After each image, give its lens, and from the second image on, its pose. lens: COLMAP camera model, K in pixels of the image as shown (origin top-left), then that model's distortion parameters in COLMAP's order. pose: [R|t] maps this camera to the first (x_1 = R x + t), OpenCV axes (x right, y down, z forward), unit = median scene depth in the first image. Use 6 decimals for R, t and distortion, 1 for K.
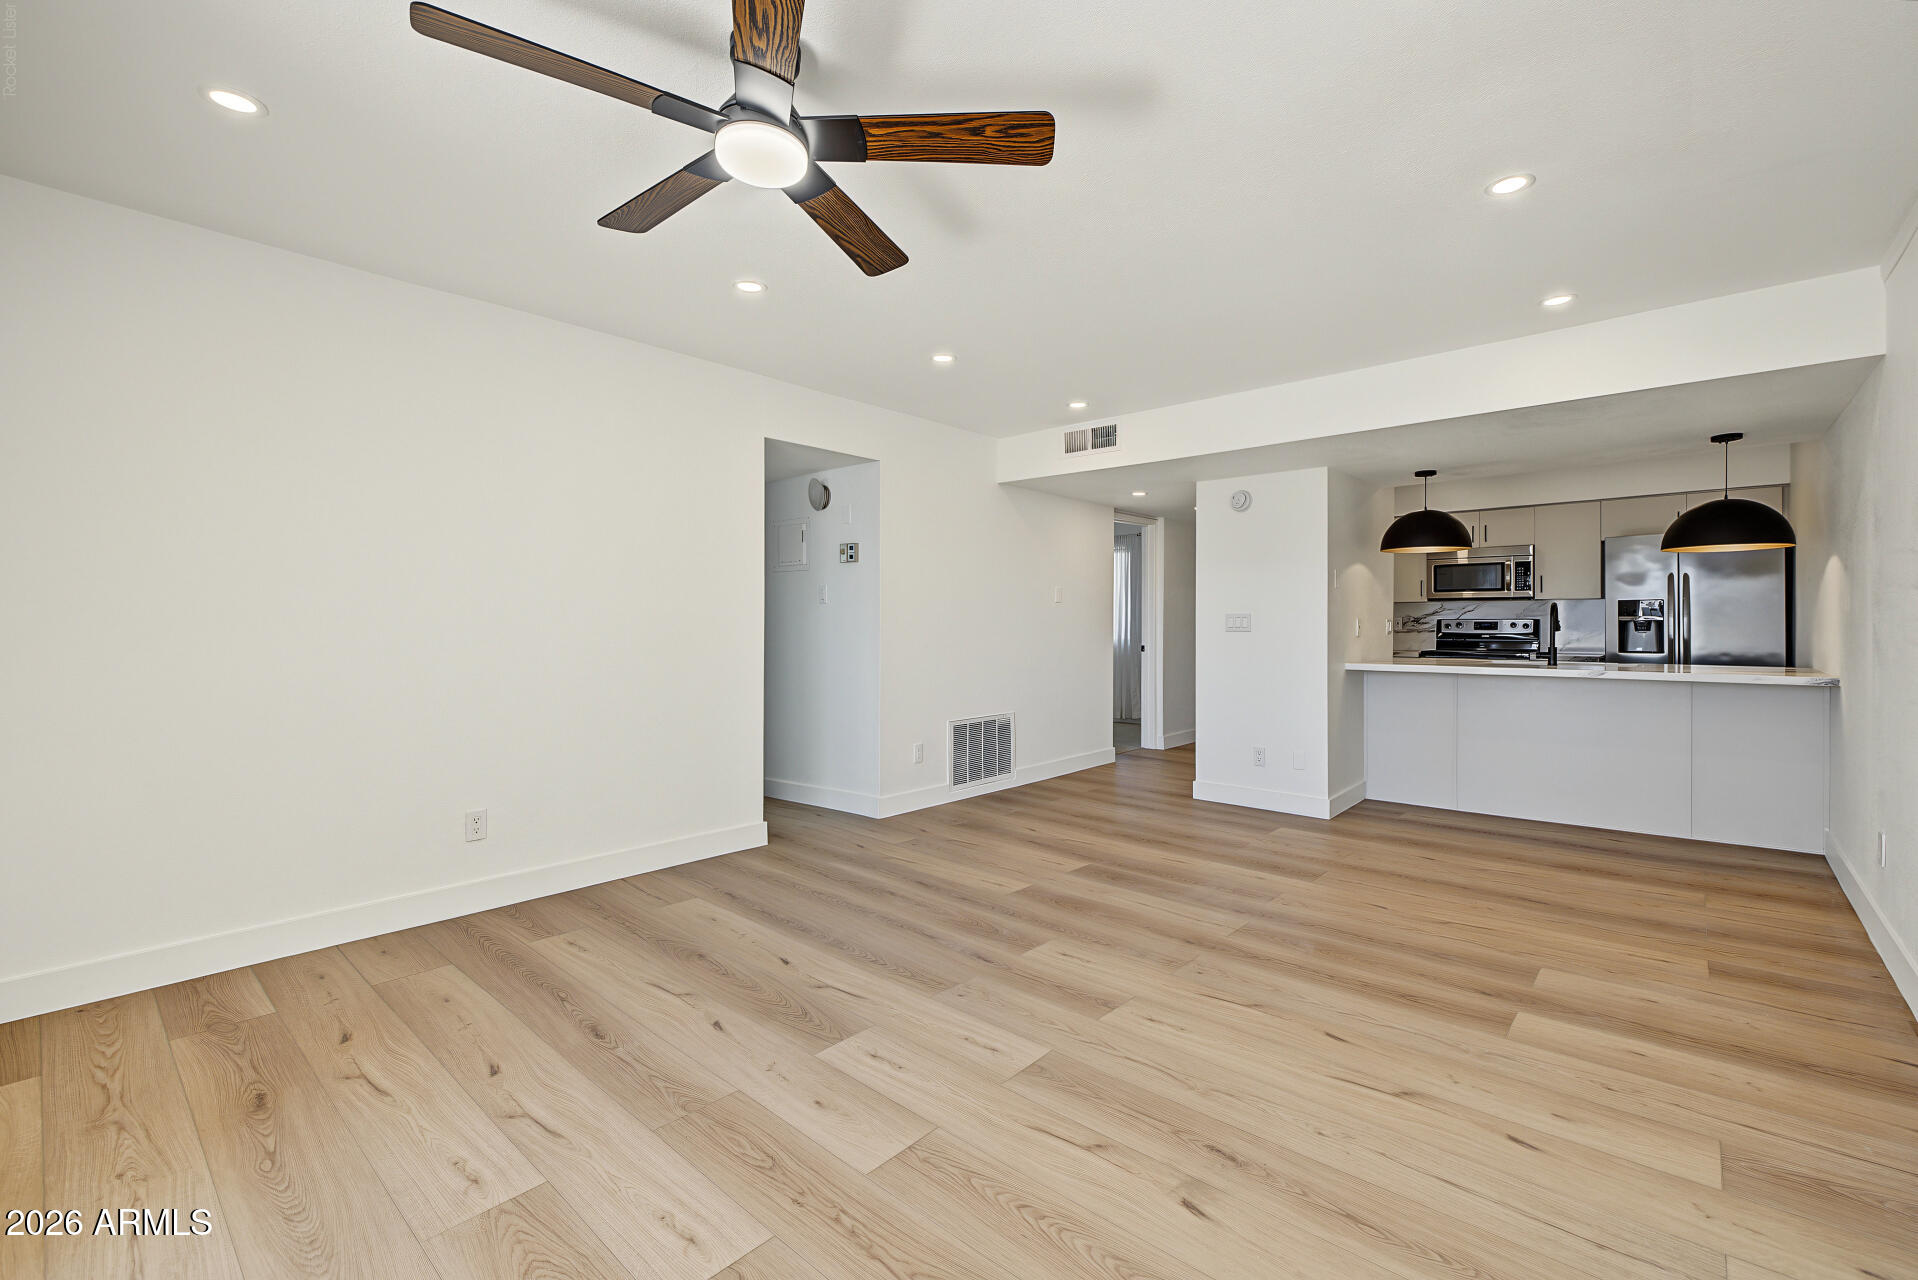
lens RADIAL K [[820.1, 0, 969.5], [0, 820.1, 631.6], [0, 0, 1]] dist [0.012355, -0.000107]
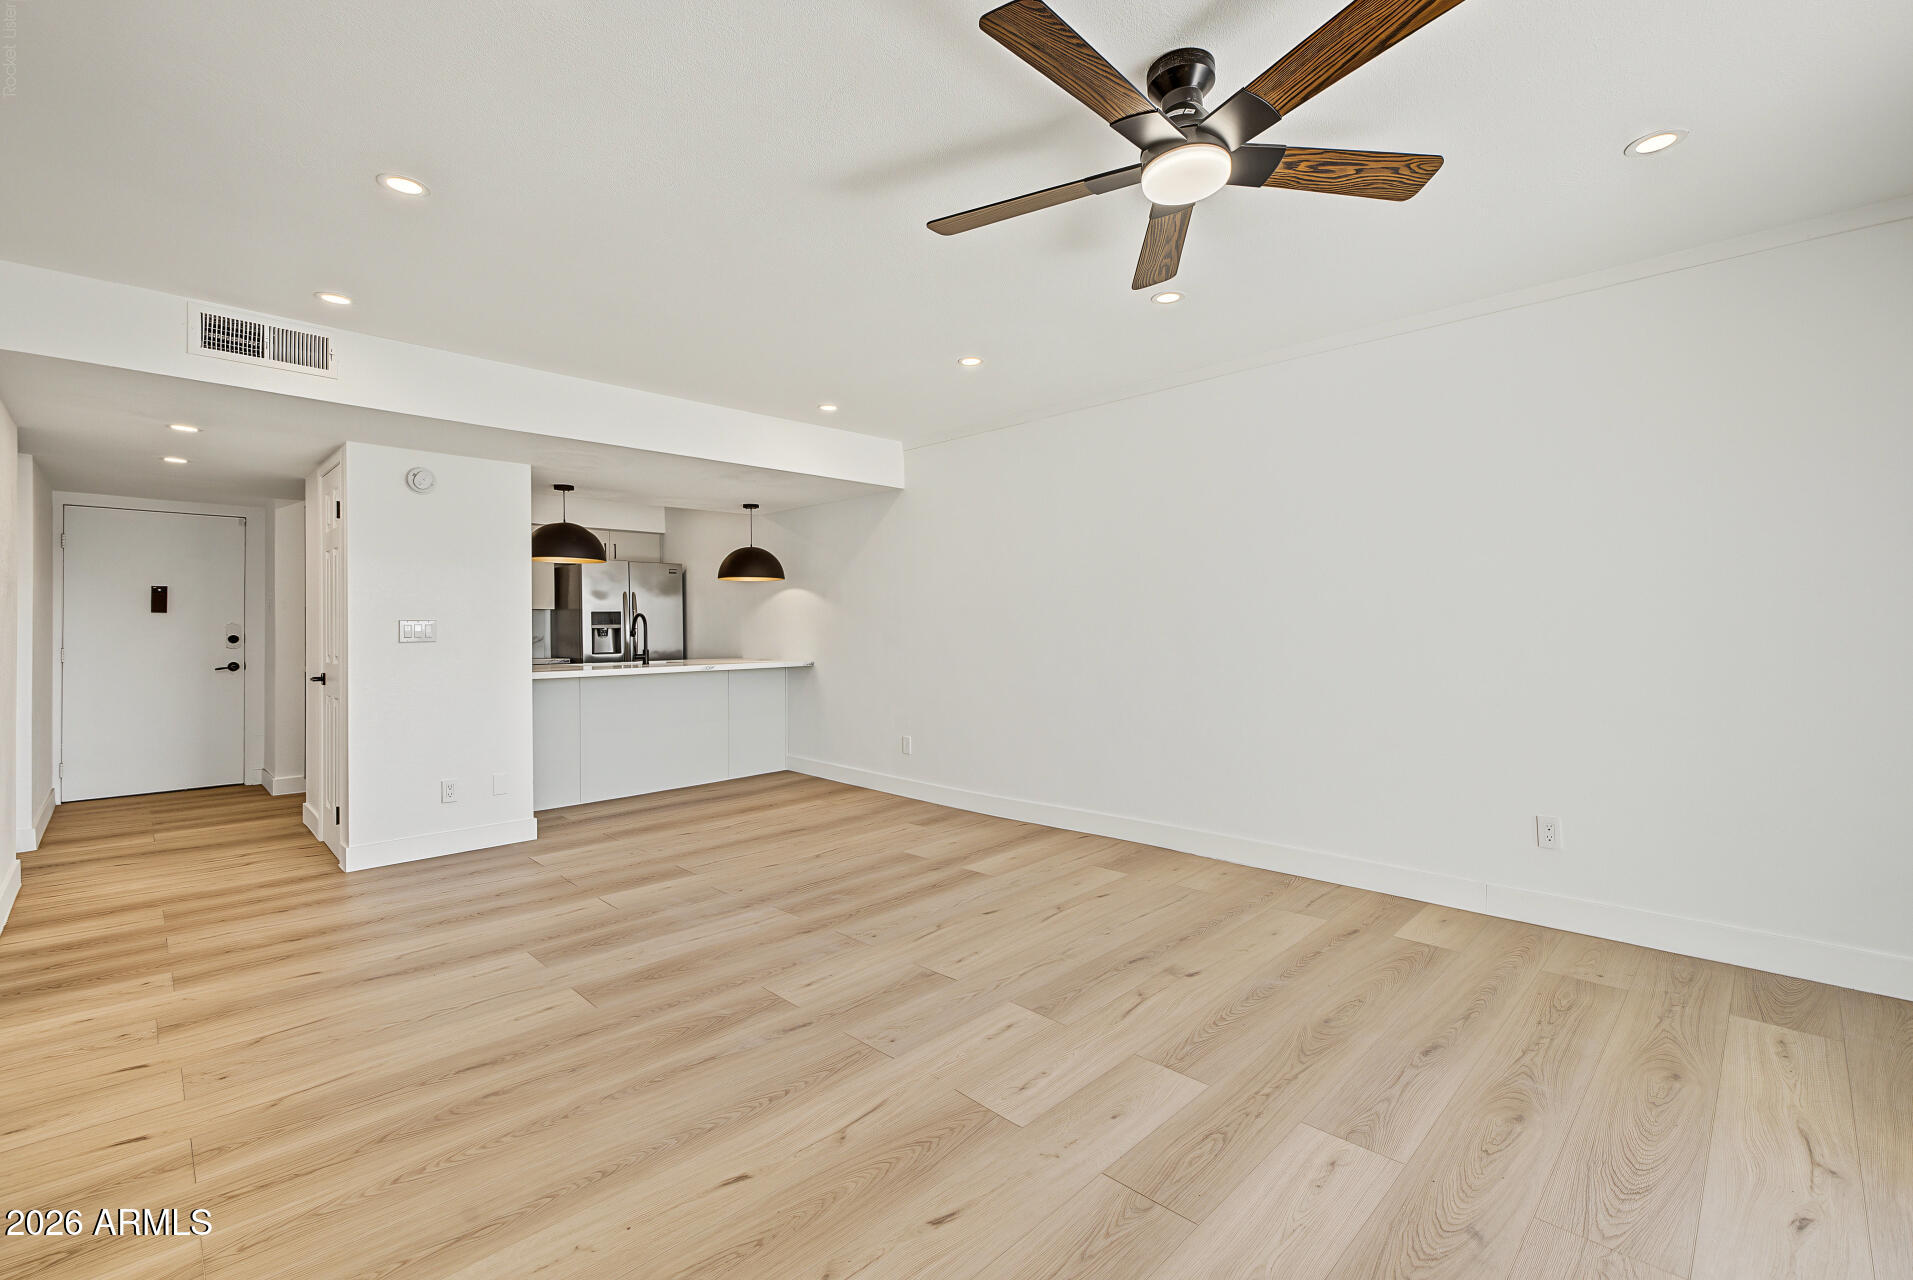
lens RADIAL K [[818.0, 0, 967.3], [0, 818.0, 626.9], [0, 0, 1]] dist [0.012355, -0.000107]
pose [[0.058050, 0.000017, 0.998314, -0.768185], [0.017010, 0.999855, -0.001006, -0.008774], [-0.998169, 0.017040, 0.058042, 0.726788]]
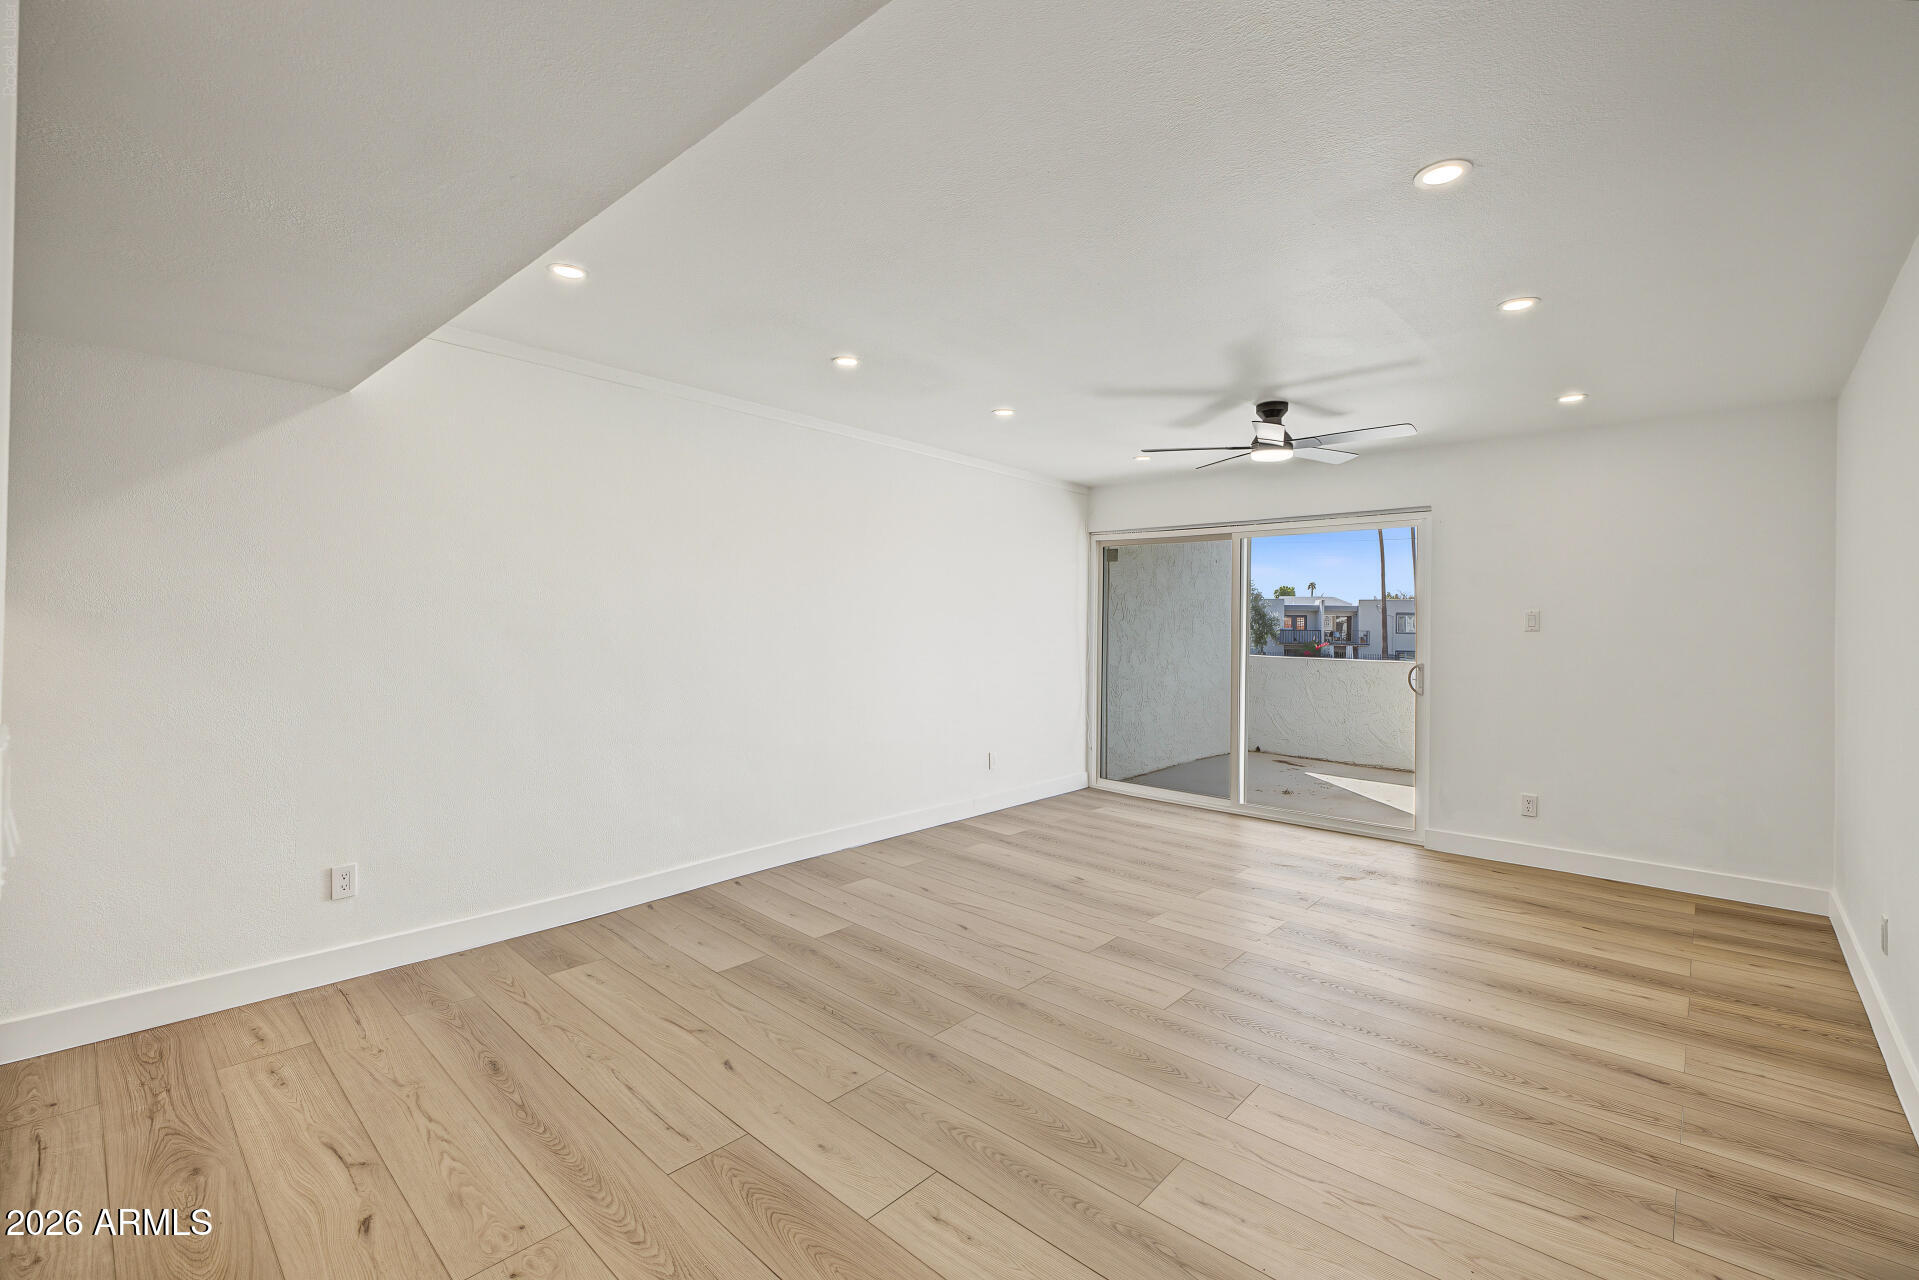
lens RADIAL K [[820.6, 0, 964.7], [0, 820.6, 628.1], [0, 0, 1]] dist [0.012355, -0.000107]
pose [[-0.999765, -0.010756, 0.018832, 0.319503], [-0.010431, 0.999796, 0.017301, -0.076374], [-0.019014, 0.017101, -0.999673, 1.948847]]
